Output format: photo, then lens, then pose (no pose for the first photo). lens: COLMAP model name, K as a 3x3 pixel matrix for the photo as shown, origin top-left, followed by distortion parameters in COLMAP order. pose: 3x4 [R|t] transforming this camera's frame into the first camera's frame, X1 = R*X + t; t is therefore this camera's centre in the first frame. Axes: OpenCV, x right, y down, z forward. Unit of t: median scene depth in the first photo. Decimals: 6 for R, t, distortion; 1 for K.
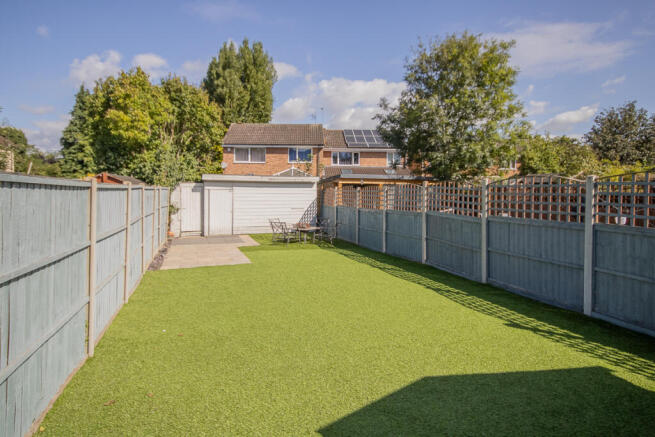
lens RADIAL K [[367.5, 0, 309.3], [0, 367.5, 197.0], [0, 0, 1]] dist [0.069126, 0.001375]
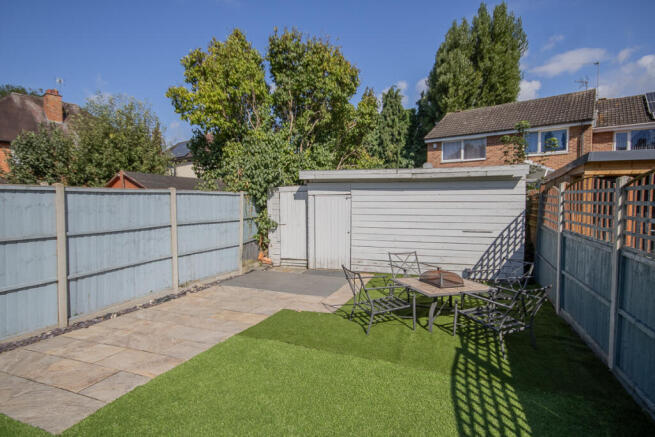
lens RADIAL K [[343.1, 0, 323.2], [0, 343.1, 217.9], [0, 0, 1]] dist [-0.004558, 0.001390]
pose [[0.771210, 0.024608, -0.636105, 0.059154], [-0.006599, 0.999508, 0.030666, -0.000014], [0.636547, -0.019453, 0.770993, 0.308867]]
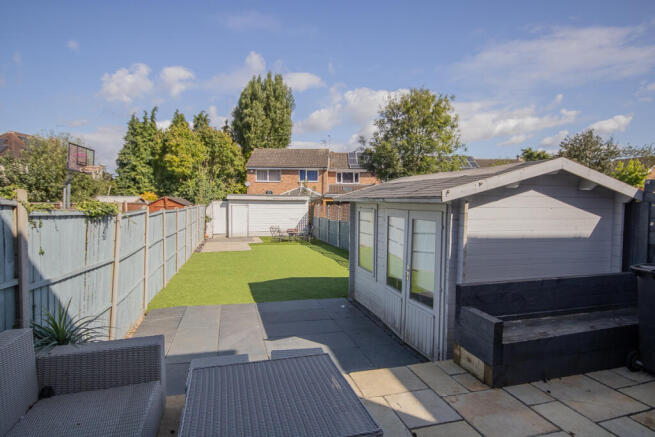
lens RADIAL K [[367.5, 0, 325.9], [0, 367.5, 219.2], [0, 0, 1]] dist [0.069126, 0.001375]
pose [[0.998909, 0.002378, -0.046640, 0.092174], [-0.000780, 0.999413, 0.034256, -0.009337], [0.046694, -0.034182, 0.998324, -0.241734]]
